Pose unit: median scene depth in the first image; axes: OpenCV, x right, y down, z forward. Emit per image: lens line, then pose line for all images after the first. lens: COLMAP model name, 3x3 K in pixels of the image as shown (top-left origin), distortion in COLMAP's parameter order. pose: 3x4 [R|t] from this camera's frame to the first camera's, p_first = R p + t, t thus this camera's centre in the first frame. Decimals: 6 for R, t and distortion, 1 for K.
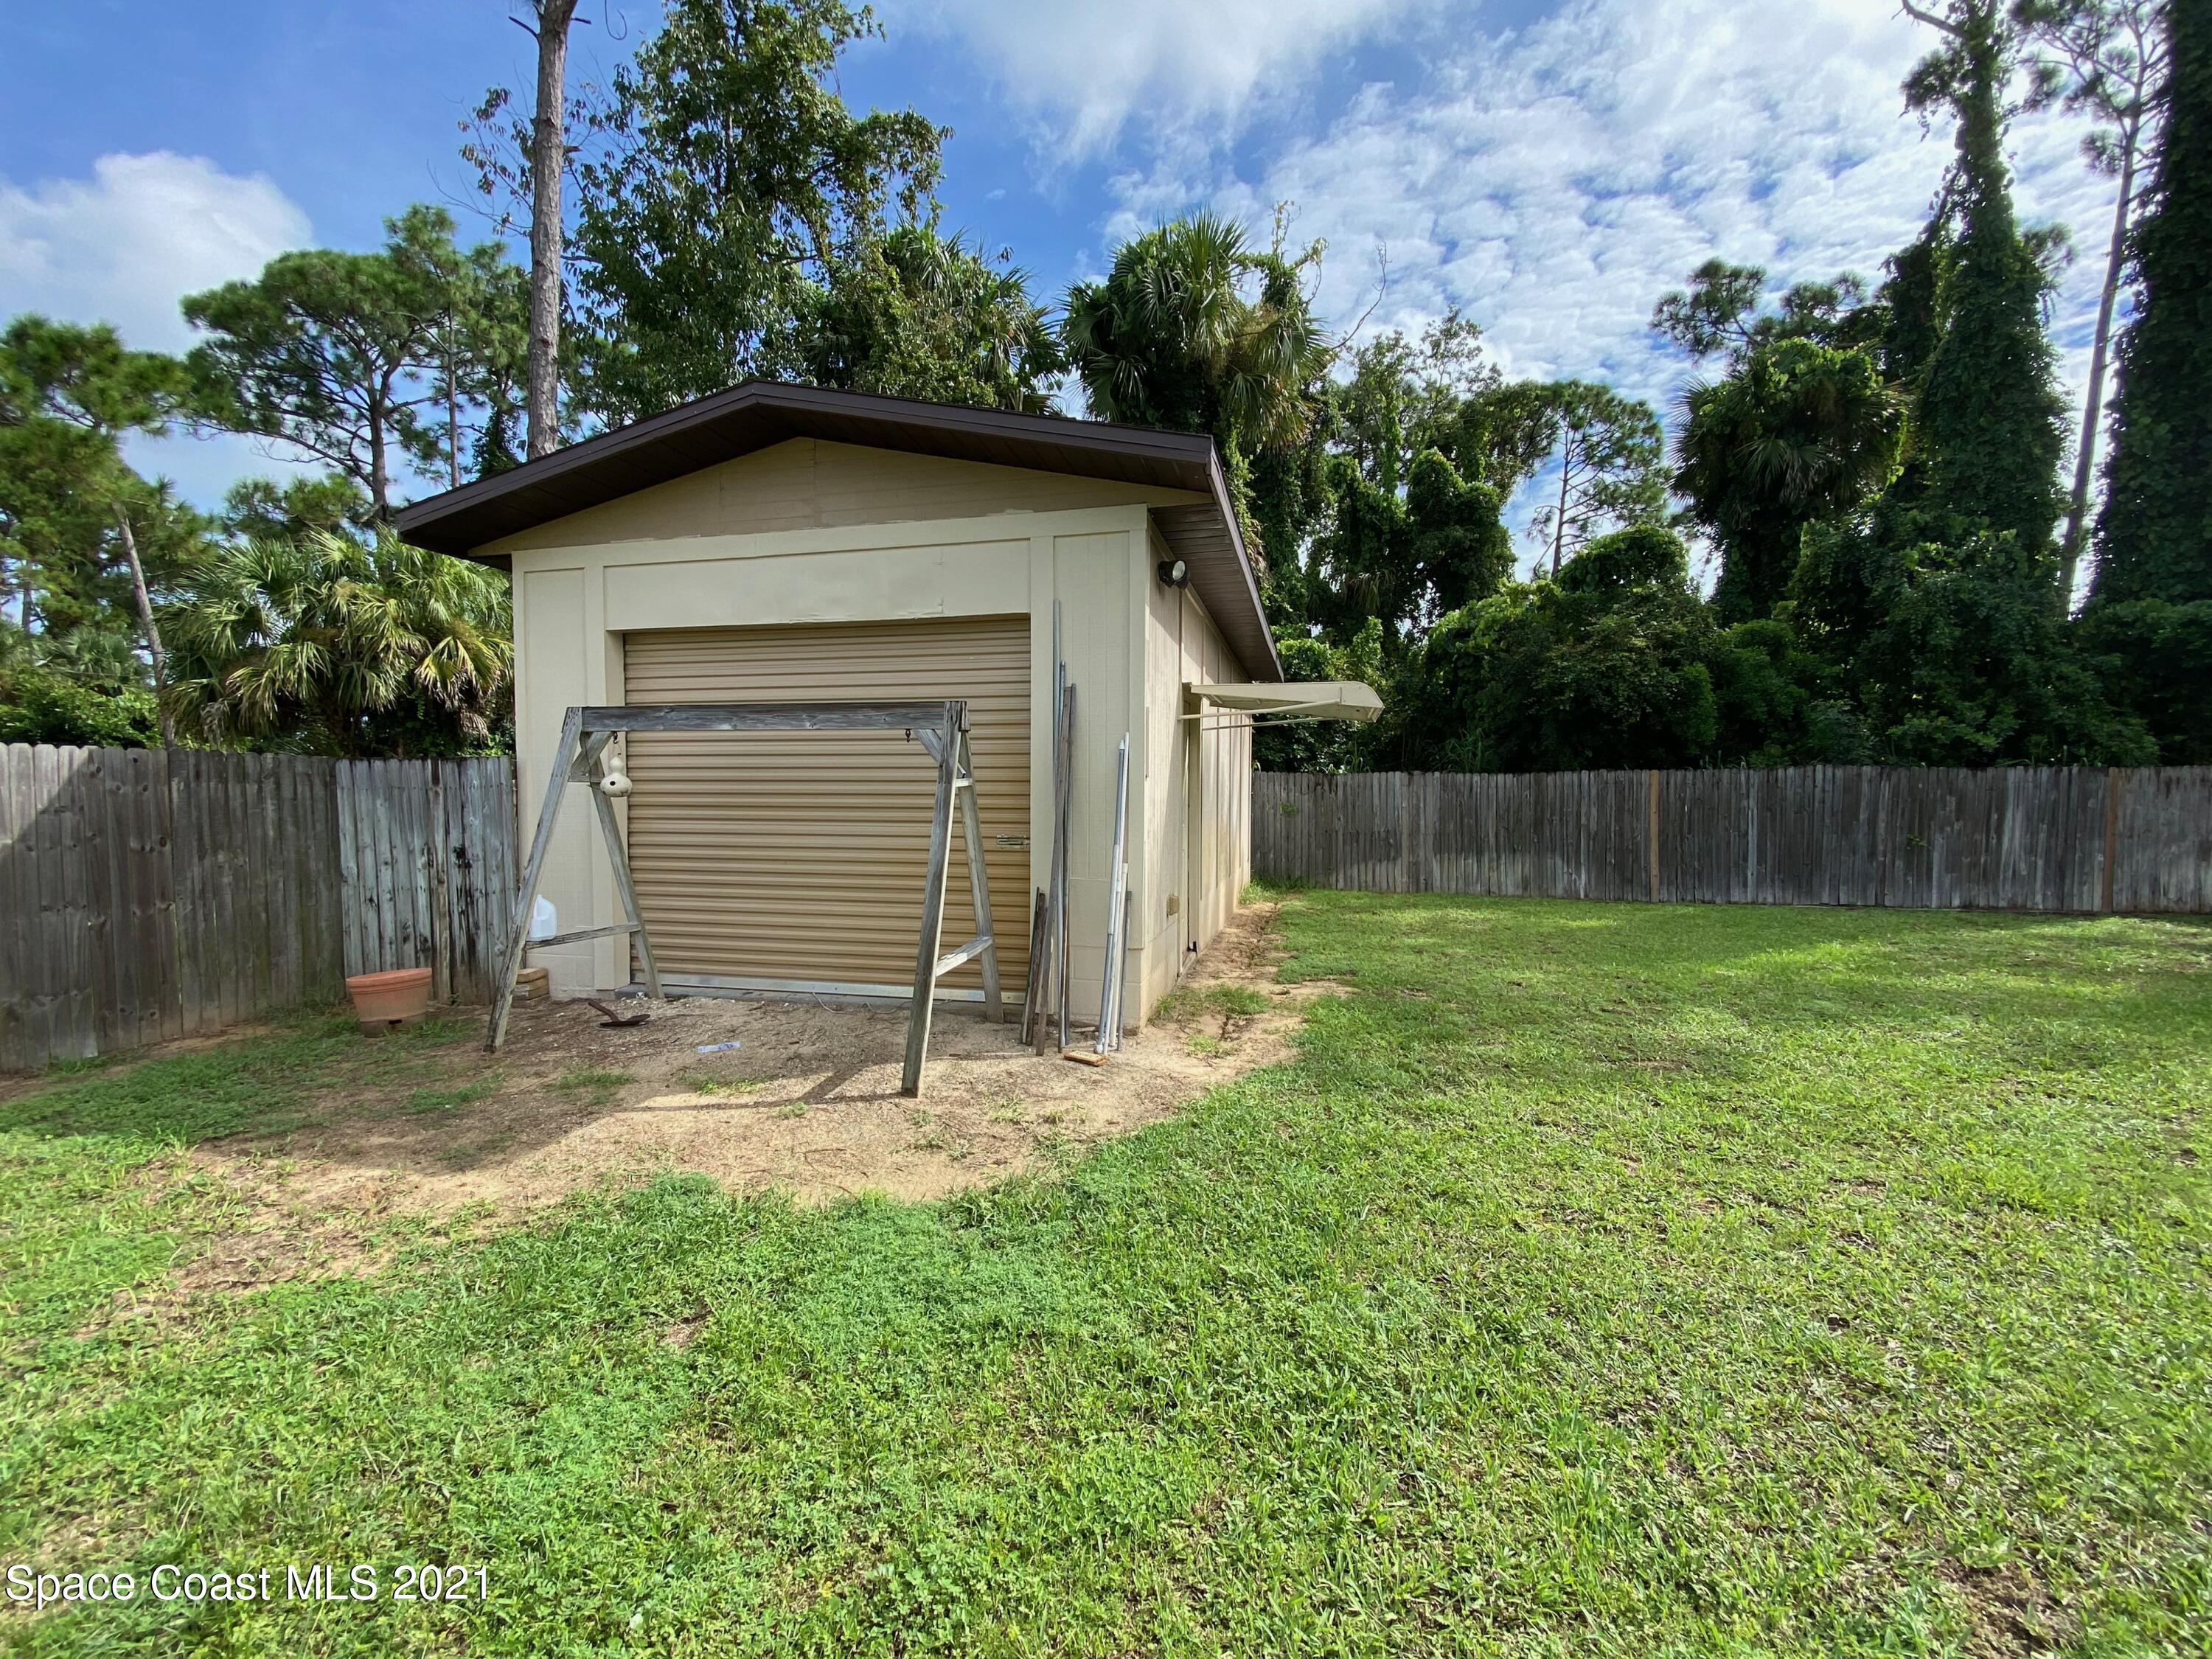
lens RADIAL K [[887.6, 0, 1108.1], [0, 887.6, 823.8], [0, 0, 1]] dist [0.013142, -0.017867]
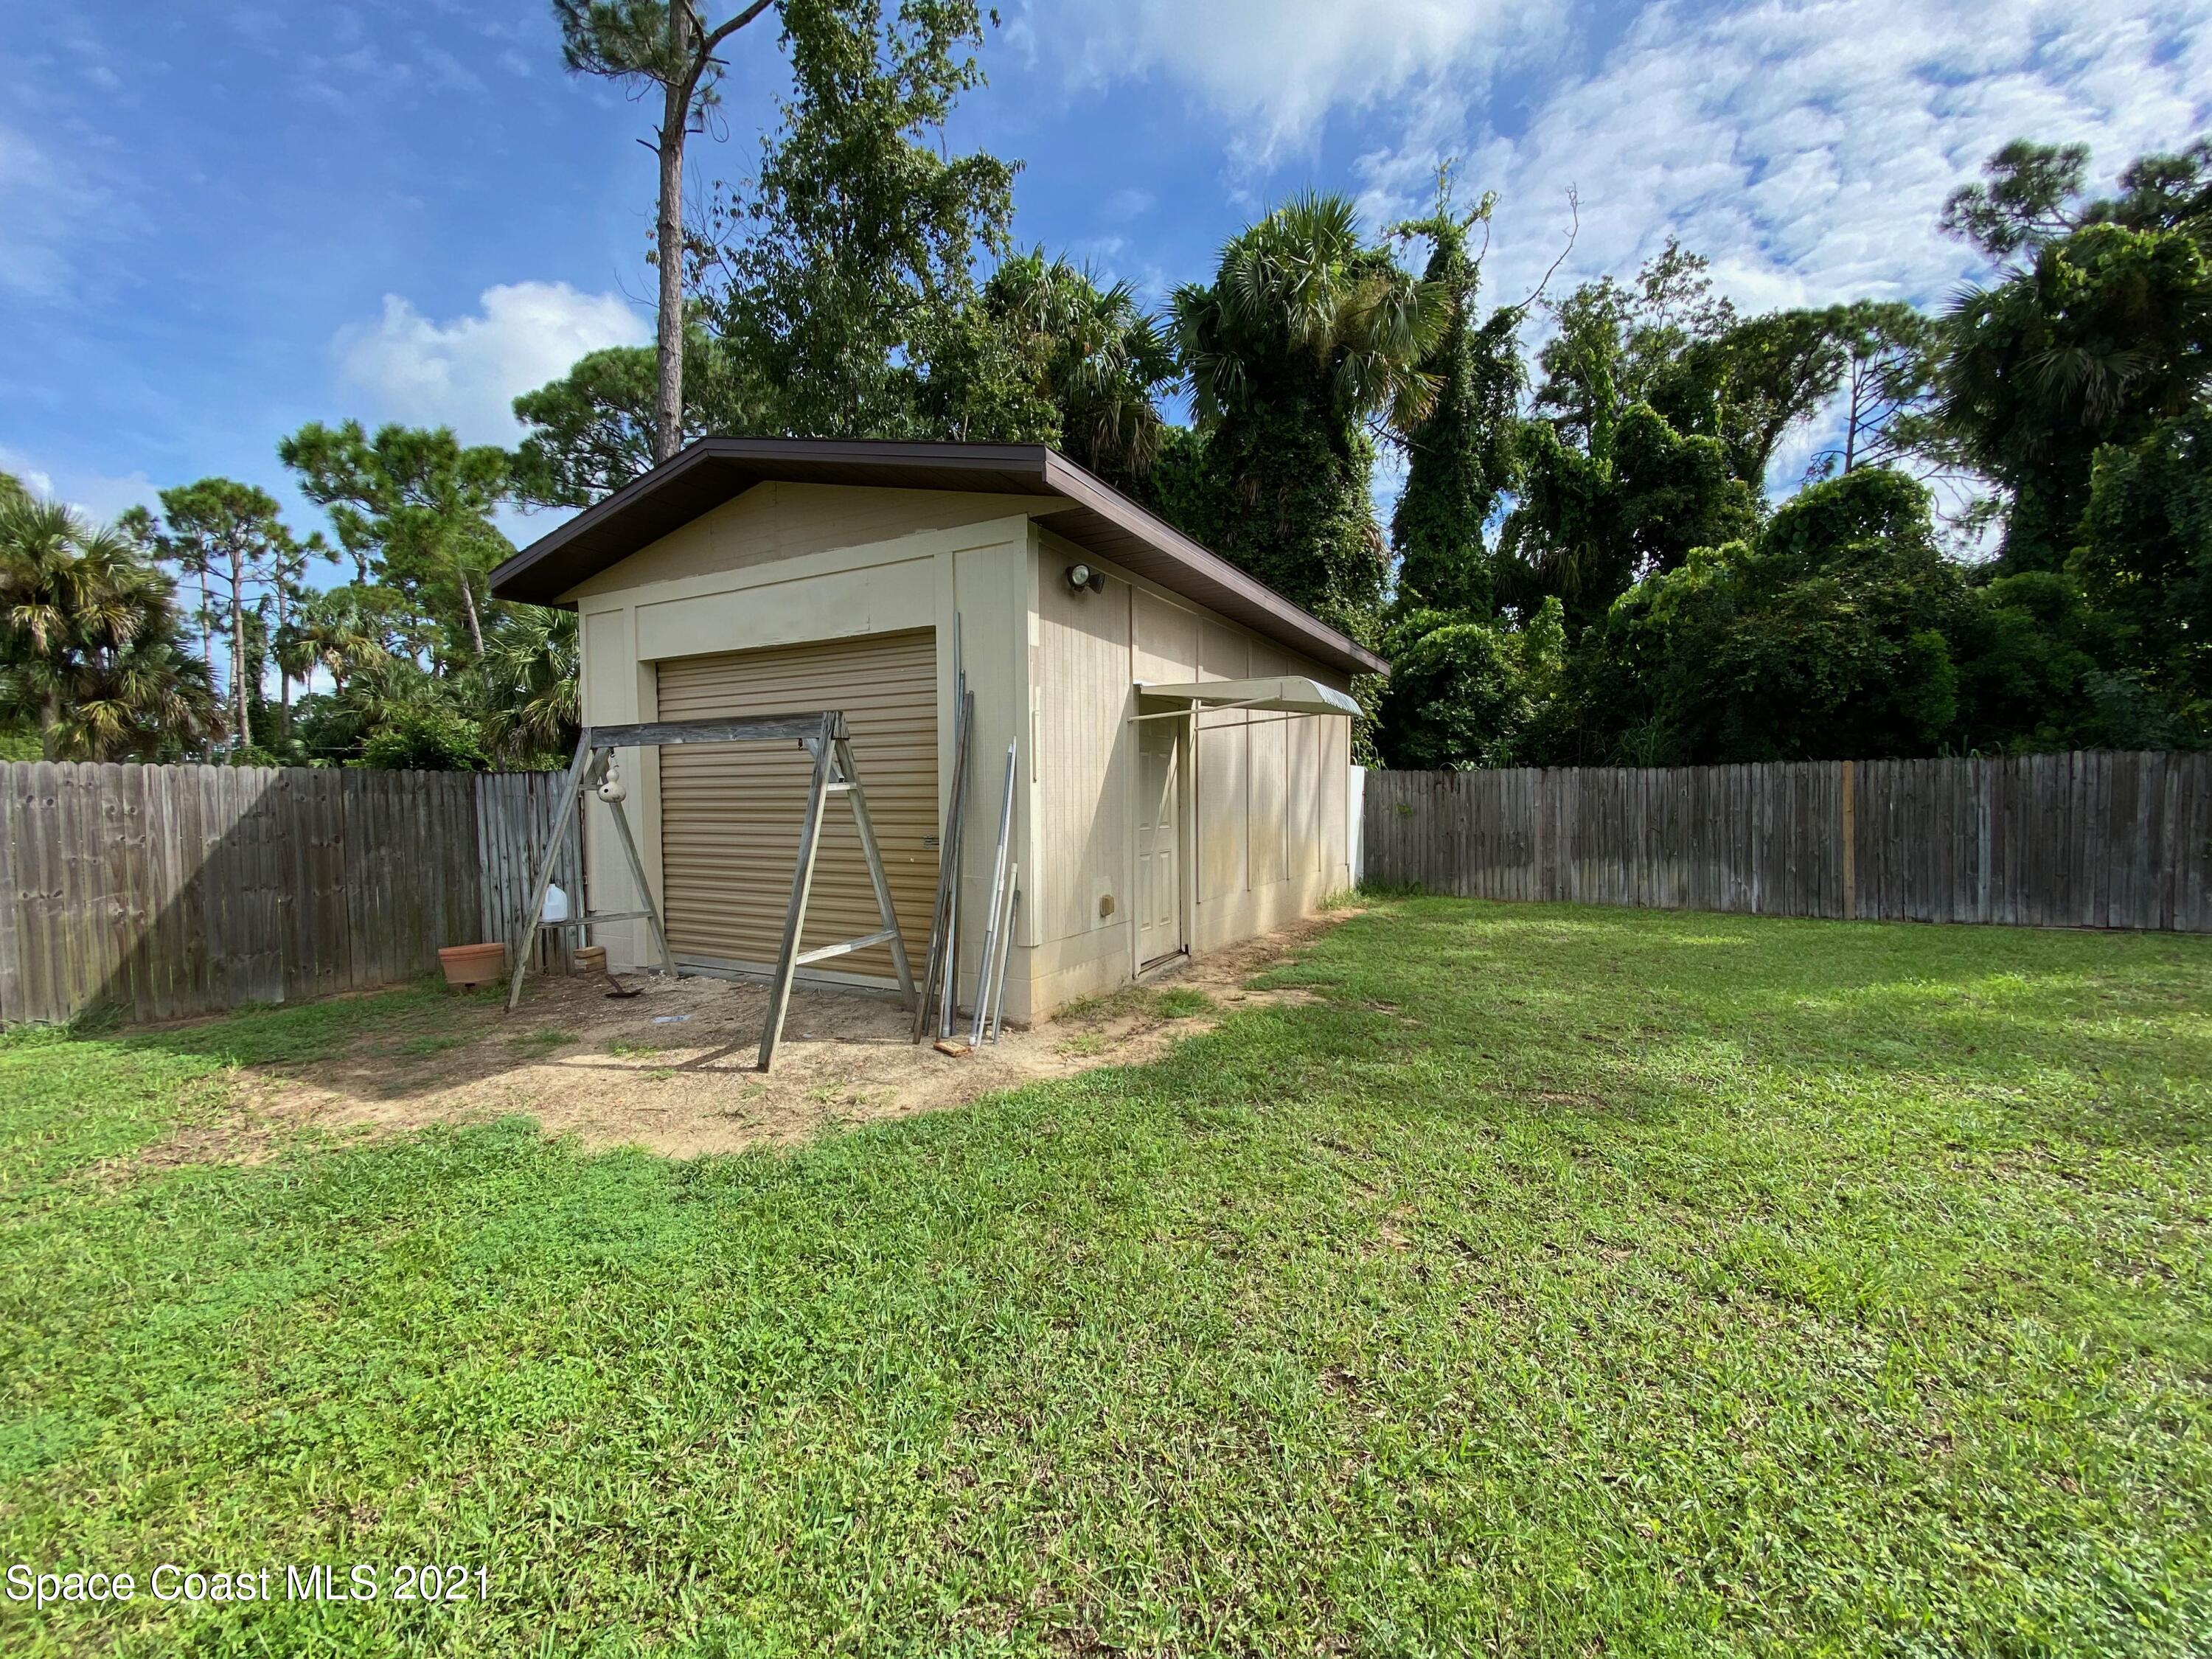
lens RADIAL K [[887.6, 0, 1108.1], [0, 887.6, 823.8], [0, 0, 1]] dist [0.013142, -0.017867]
pose [[0.965001, -0.001098, -0.262243, 0.186671], [0.000454, 0.999997, -0.002519, 0.000552], [0.262245, 0.002312, 0.964999, 0.015781]]
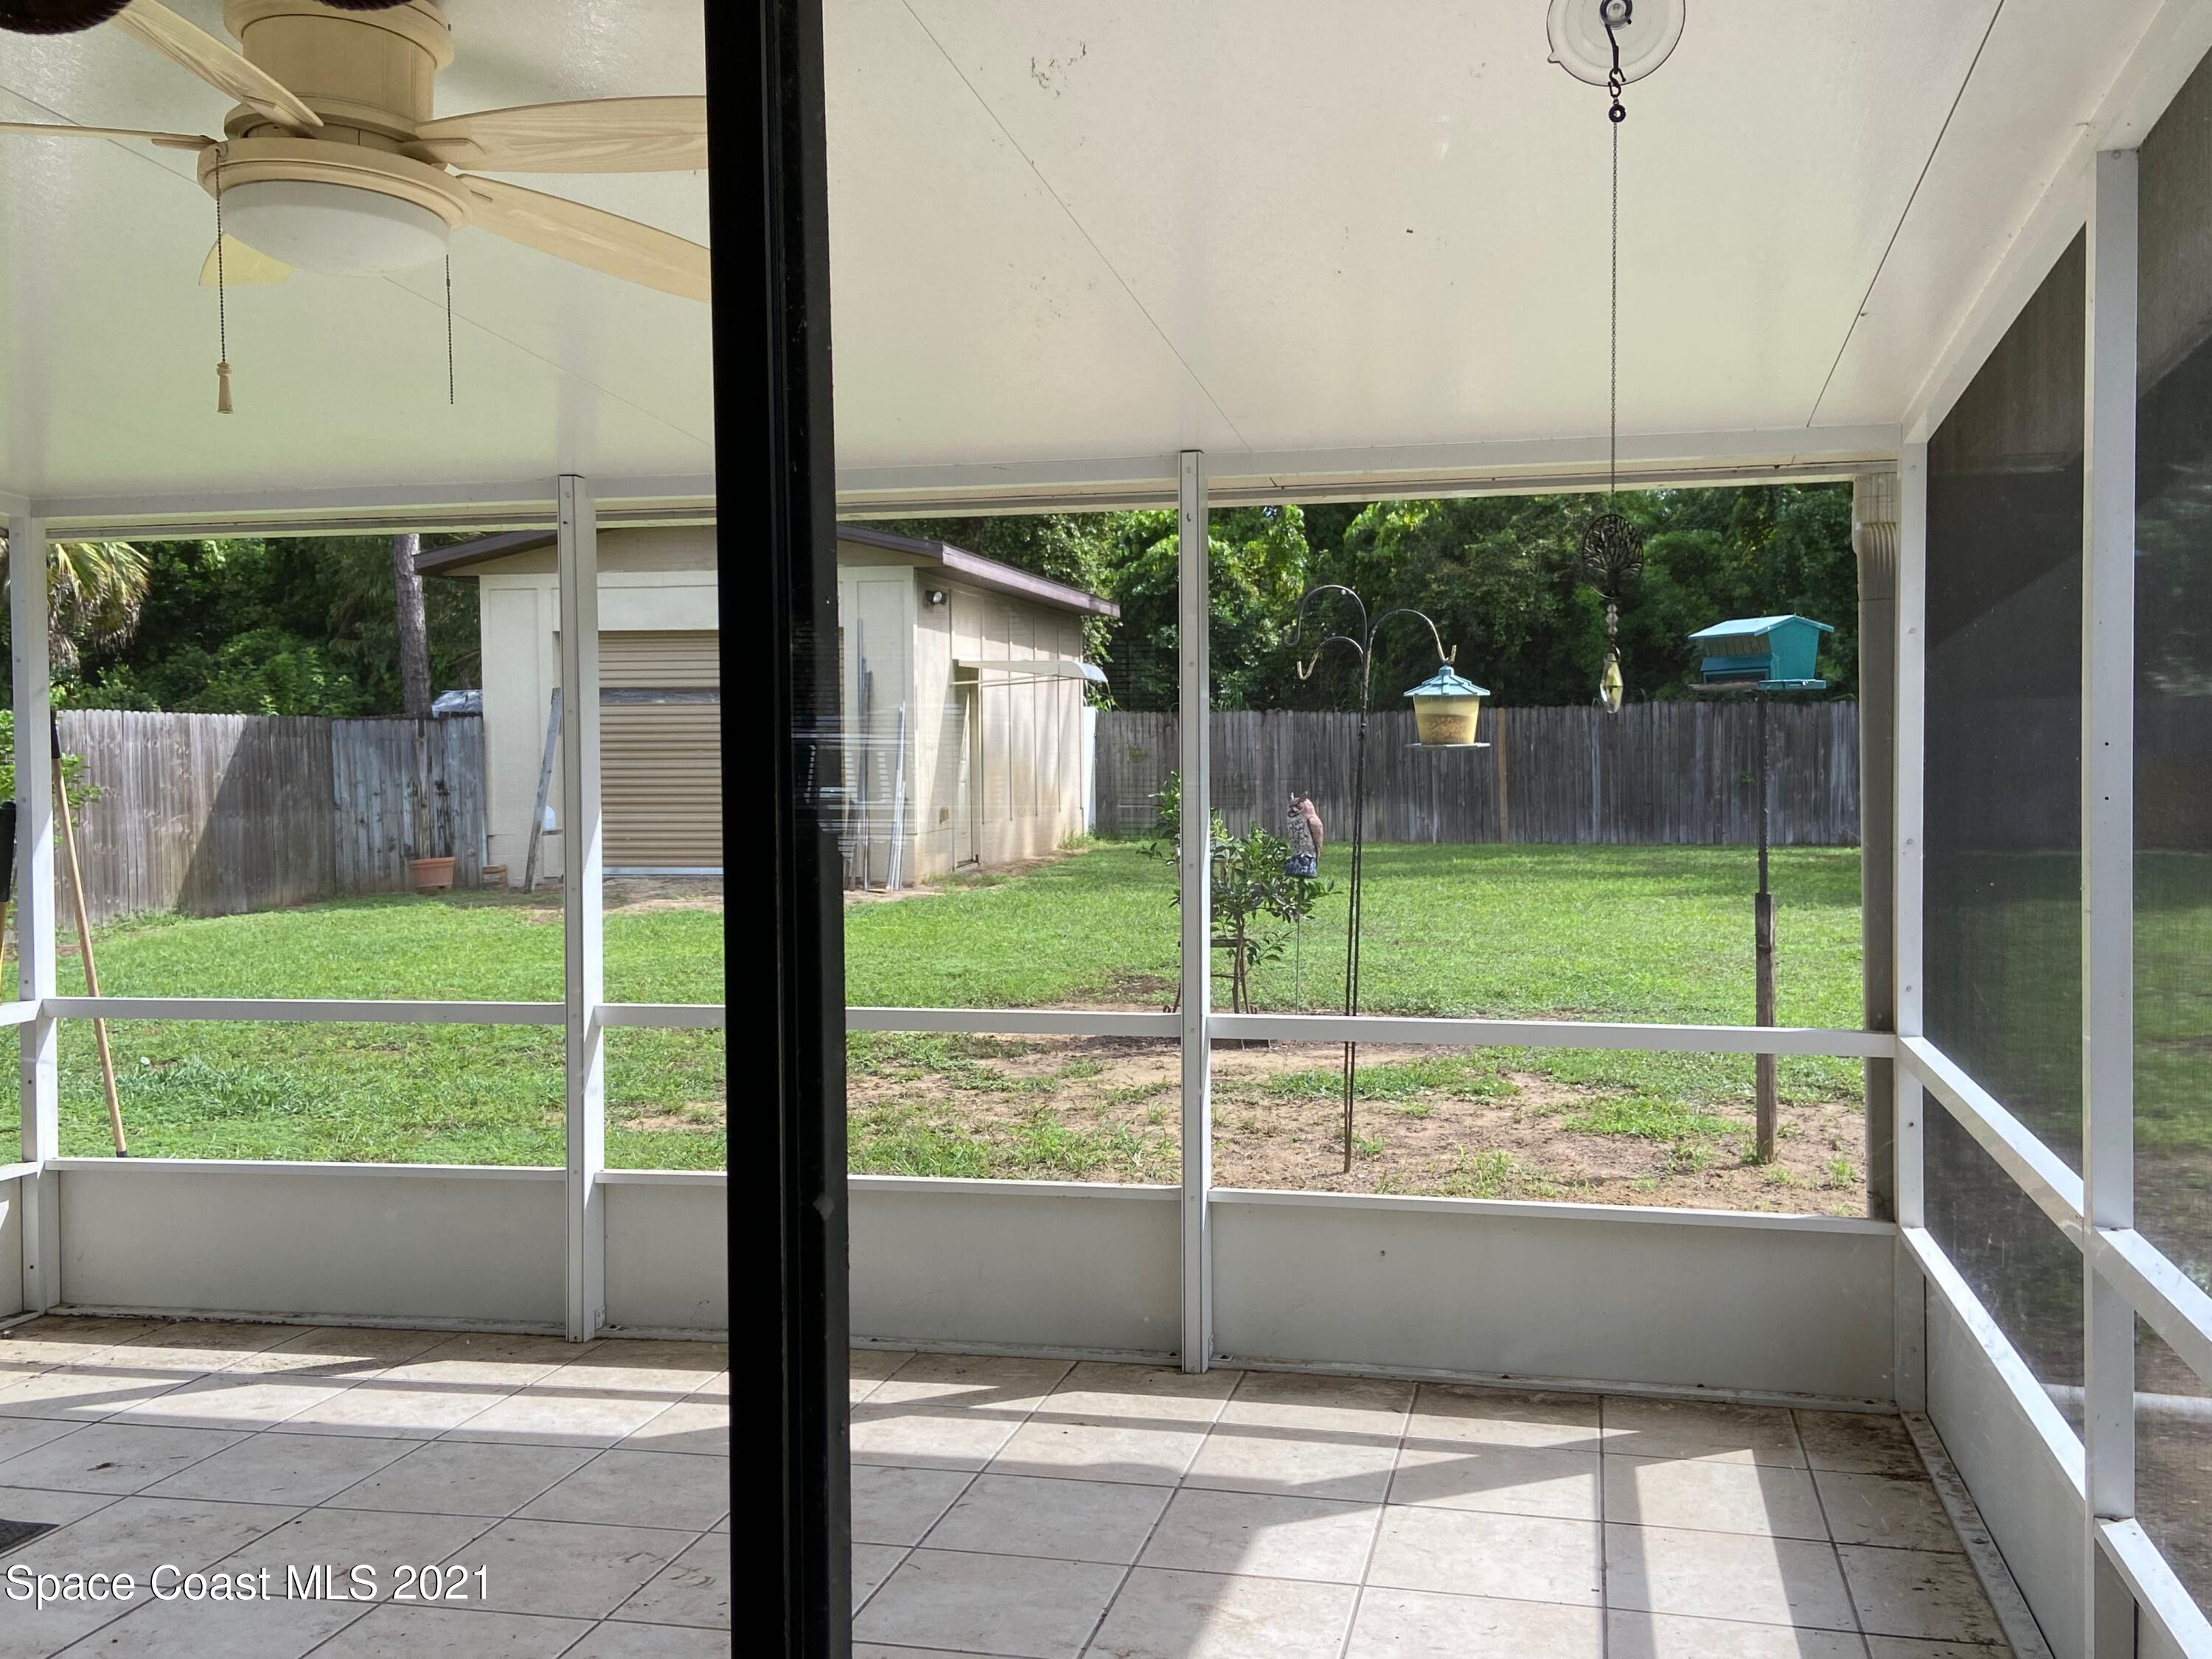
lens RADIAL K [[2027.7, 0, 1165.4], [0, 2027.7, 824.8], [0, 0, 1]] dist [0.018367, 0.002746]
pose [[0.997186, -0.013250, 0.073790, 0.105843], [0.012498, 0.999865, 0.010638, 0.043164], [-0.073921, -0.009686, 0.997217, -1.316235]]
